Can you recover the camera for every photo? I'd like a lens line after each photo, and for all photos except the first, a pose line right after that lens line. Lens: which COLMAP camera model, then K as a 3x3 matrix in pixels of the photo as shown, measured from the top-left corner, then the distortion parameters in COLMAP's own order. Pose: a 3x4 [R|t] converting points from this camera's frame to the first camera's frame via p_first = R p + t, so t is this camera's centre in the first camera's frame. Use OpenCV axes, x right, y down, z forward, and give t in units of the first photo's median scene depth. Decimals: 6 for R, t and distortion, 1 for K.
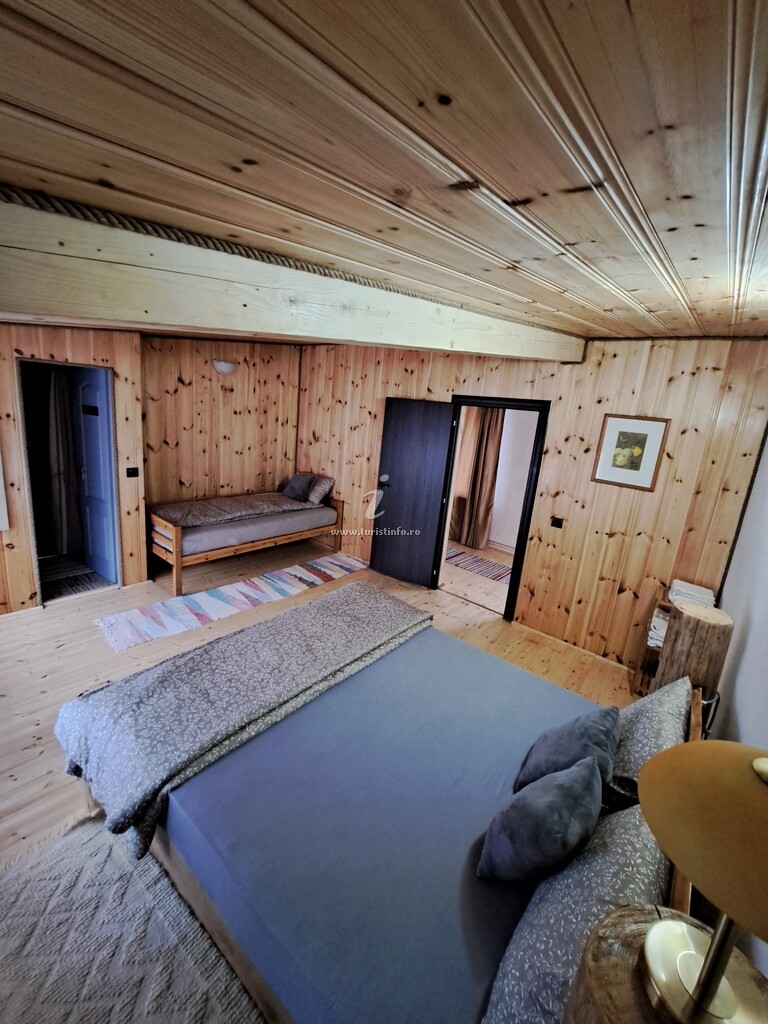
lens RADIAL K [[407.4, 0, 391.8], [0, 407.4, 501.2], [0, 0, 1]] dist [-0.015015, -0.000818]
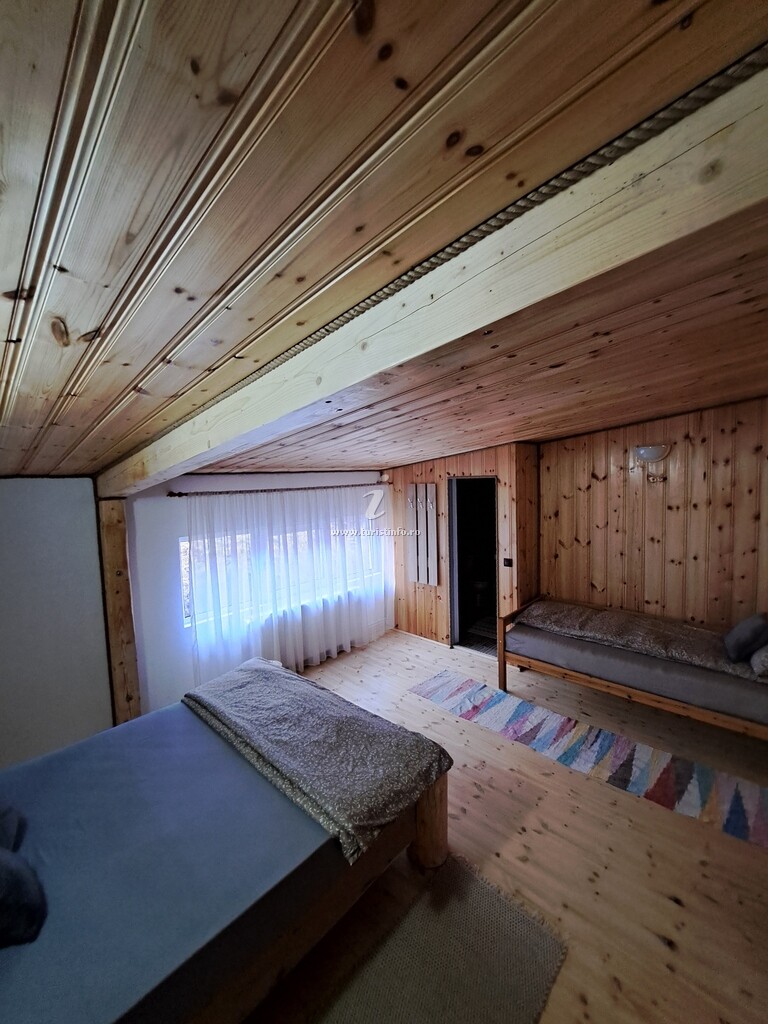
lens RADIAL K [[407.4, 0, 391.8], [0, 407.4, 501.2], [0, 0, 1]] dist [-0.015015, -0.000818]
pose [[-0.075487, -0.033419, -0.996587, 0.444052], [-0.193871, 0.980858, -0.018207, -0.131982], [0.978119, 0.191835, -0.080521, 0.626715]]
